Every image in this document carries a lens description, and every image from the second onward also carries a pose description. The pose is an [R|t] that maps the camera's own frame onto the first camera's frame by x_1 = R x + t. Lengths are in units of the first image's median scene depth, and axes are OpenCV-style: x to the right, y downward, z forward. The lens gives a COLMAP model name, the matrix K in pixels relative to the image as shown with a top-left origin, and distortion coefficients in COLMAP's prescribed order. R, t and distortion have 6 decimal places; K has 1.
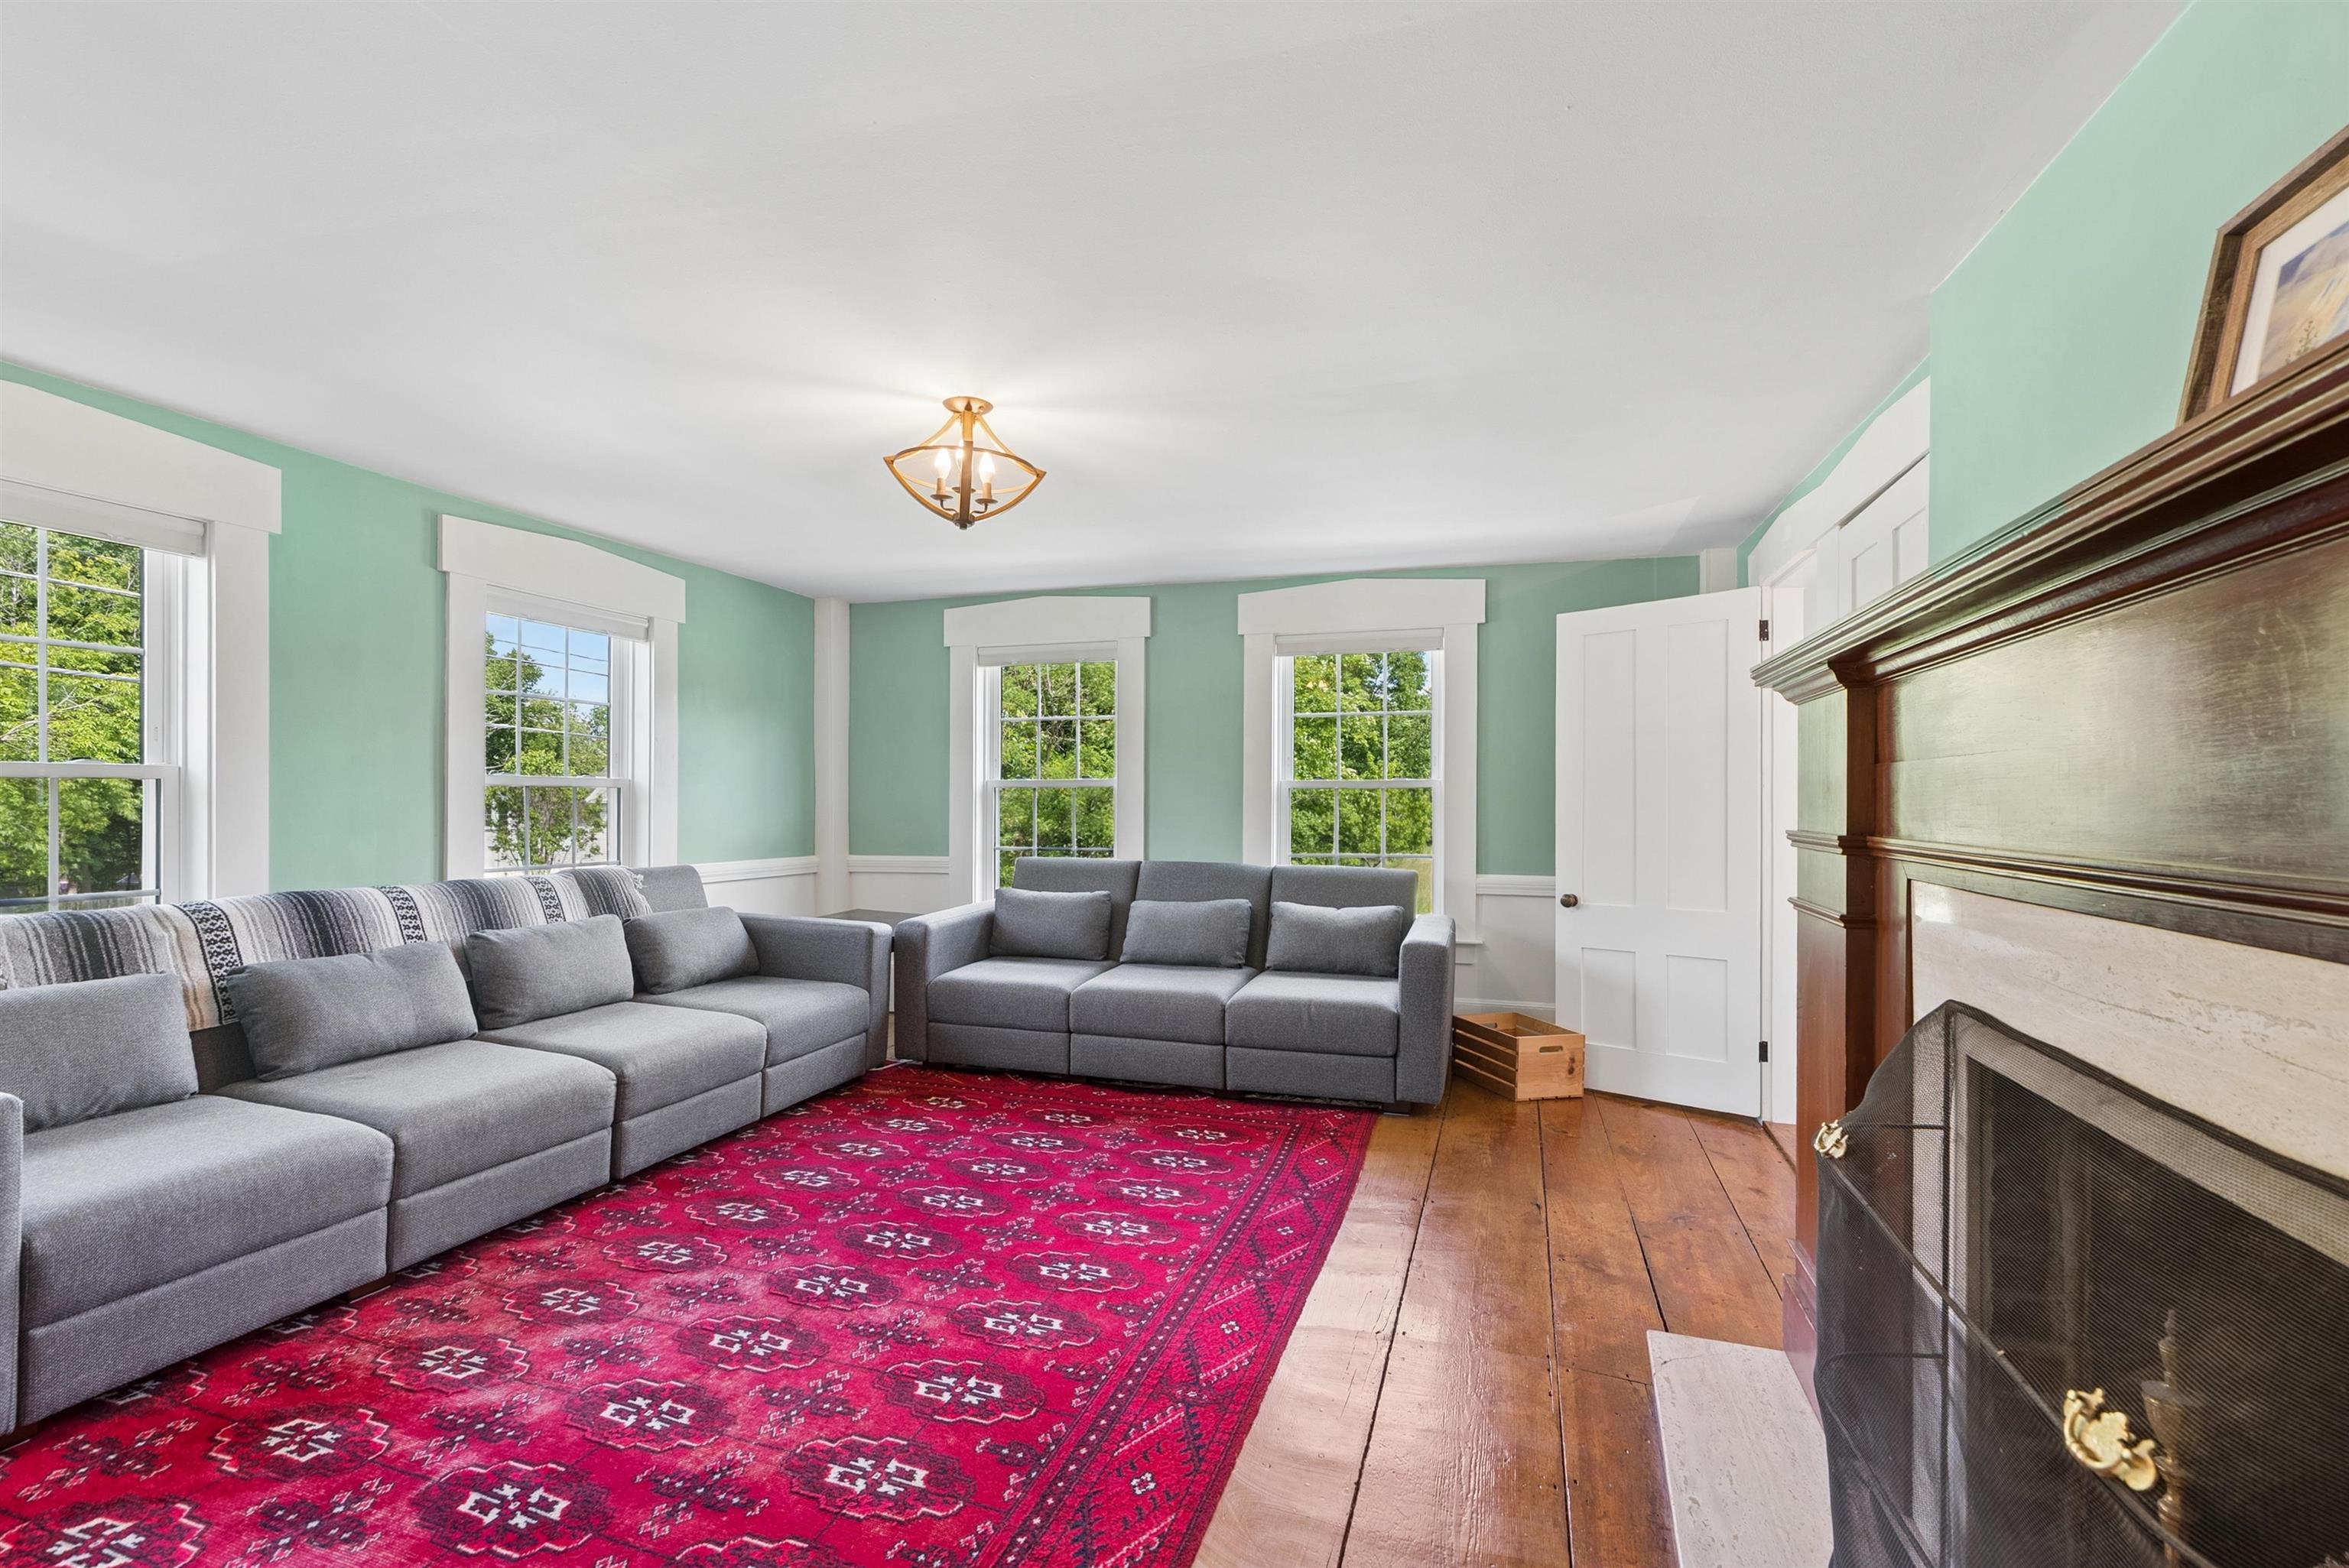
lens RADIAL K [[1095.8, 0, 1186.1], [0, 1095.8, 796.3], [0, 0, 1]] dist [-0.008145, 0.003770]
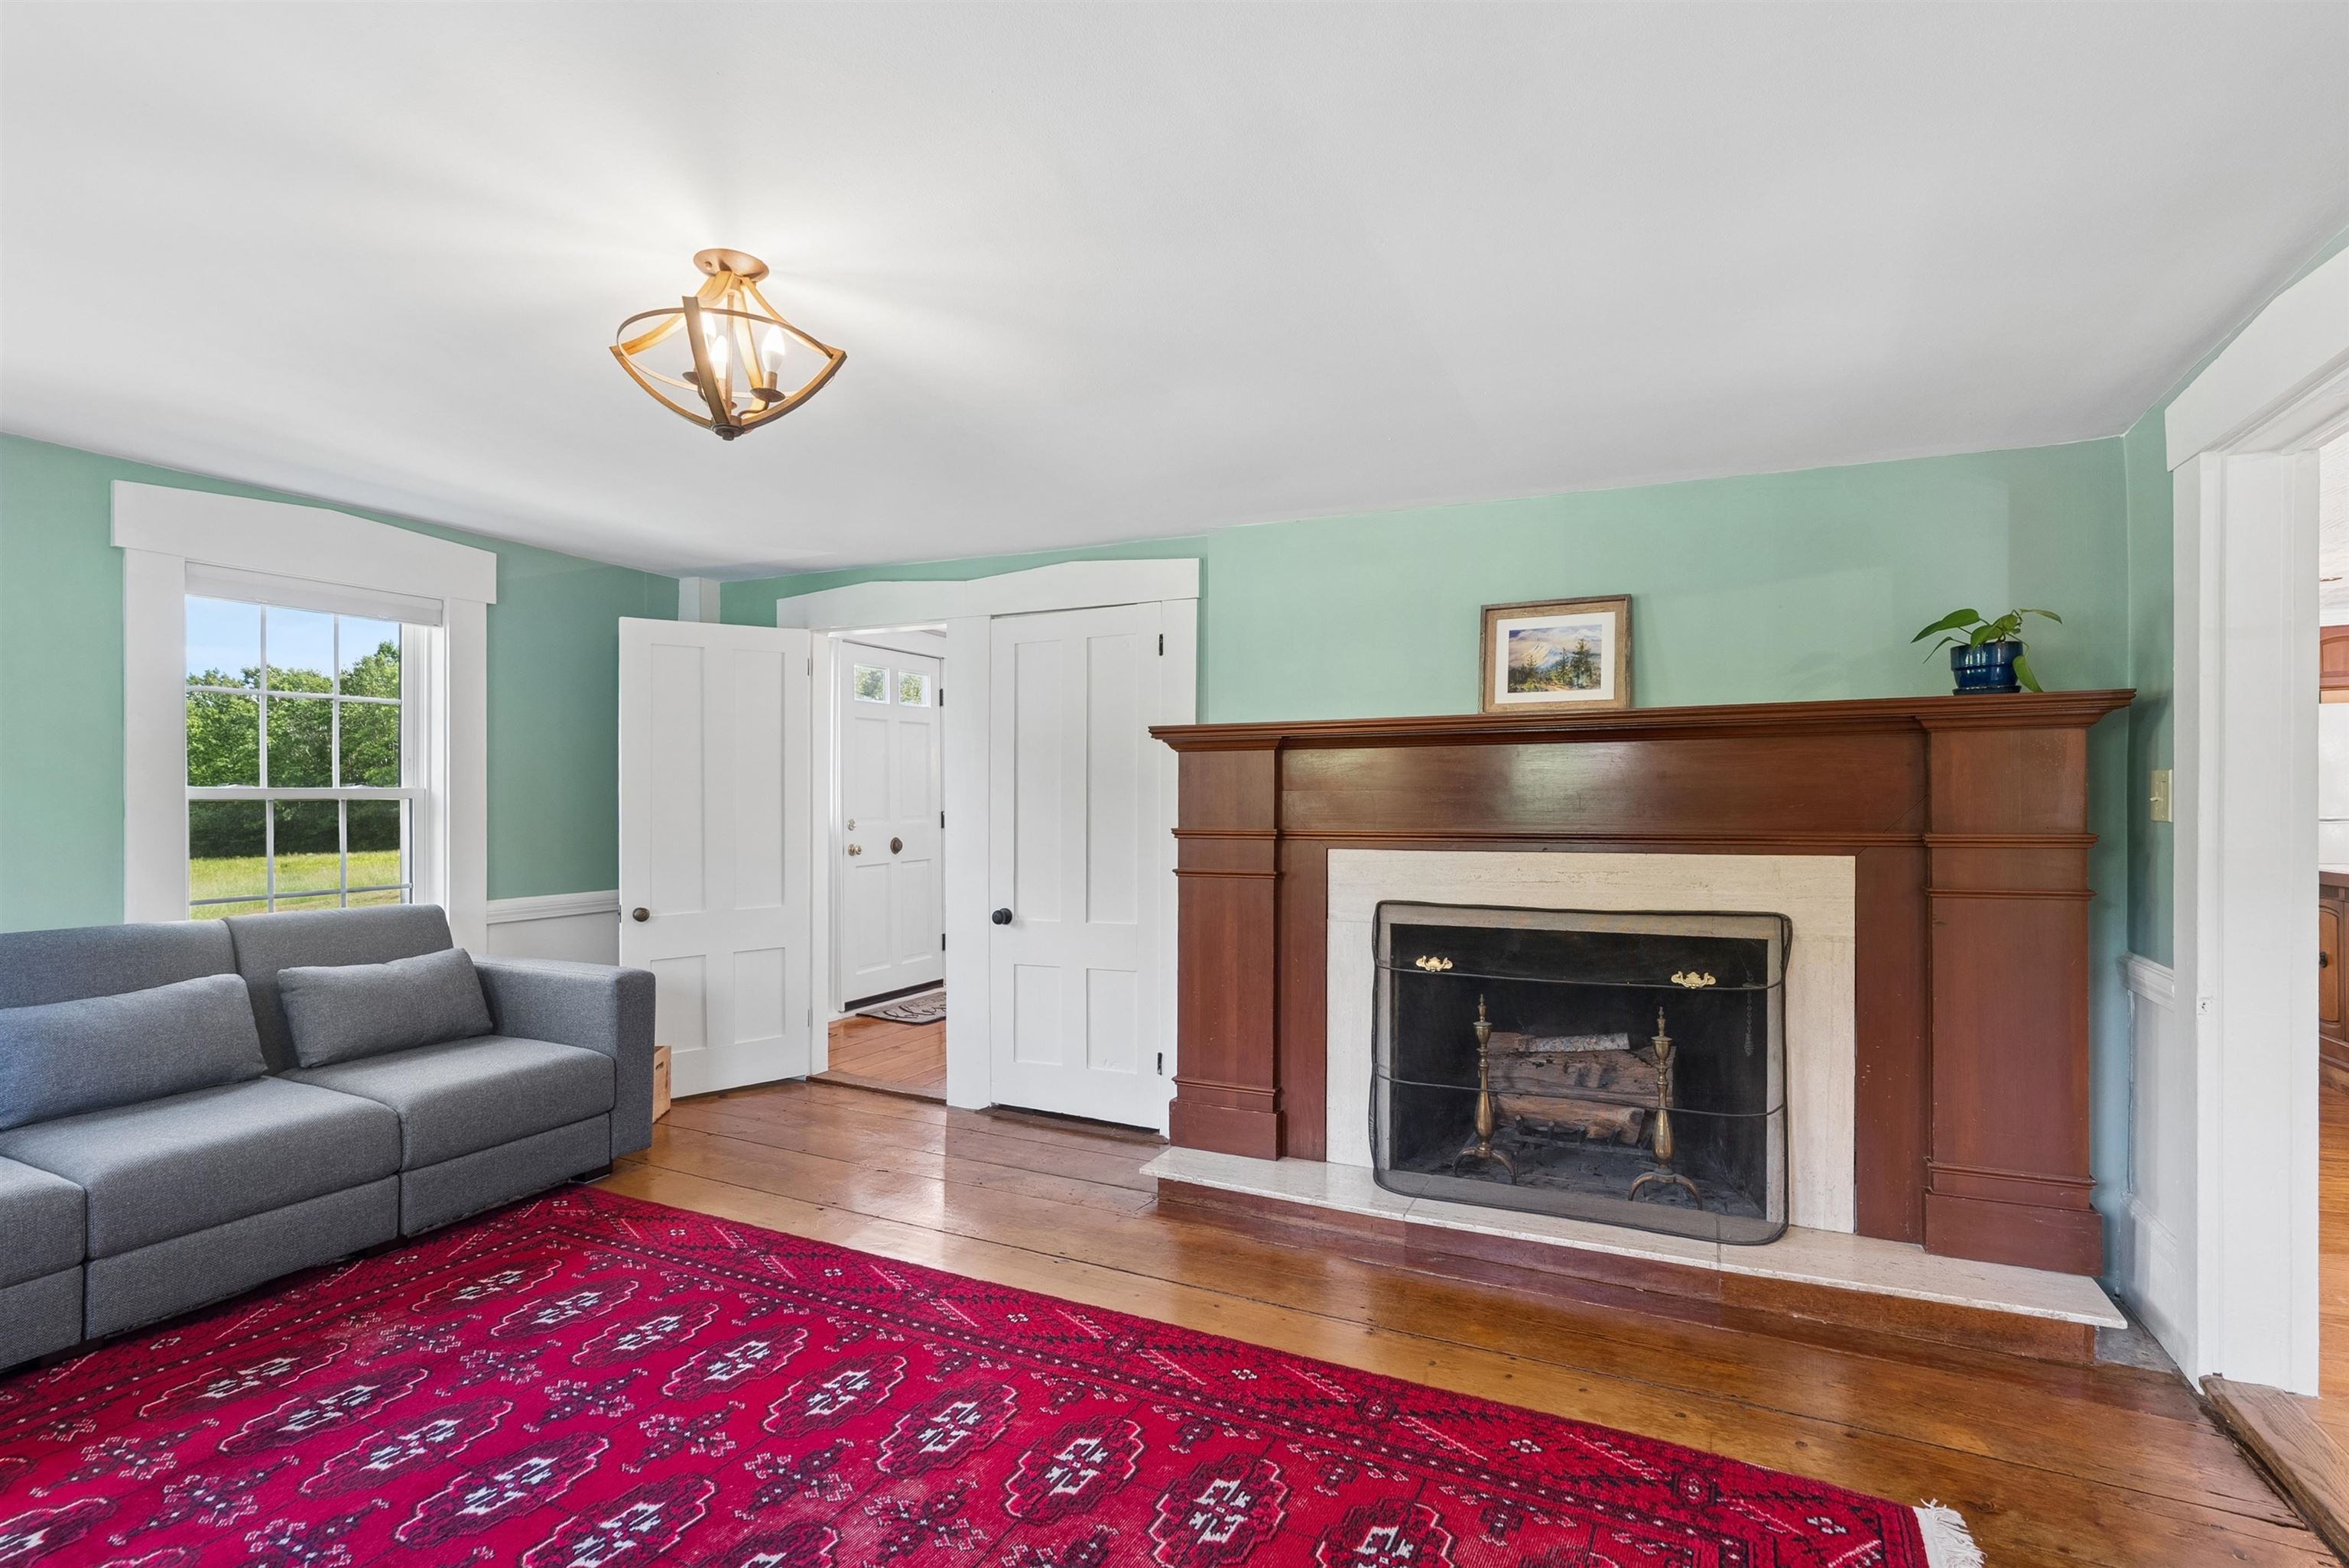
lens RADIAL K [[1095.8, 0, 1186.4], [0, 1095.8, 791.9], [0, 0, 1]] dist [-0.008145, 0.003770]
pose [[0.136970, -0.000498, 0.990575, -0.631786], [0.002579, 0.999997, 0.000147, -0.014277], [-0.990572, 0.002534, 0.136971, 0.445470]]
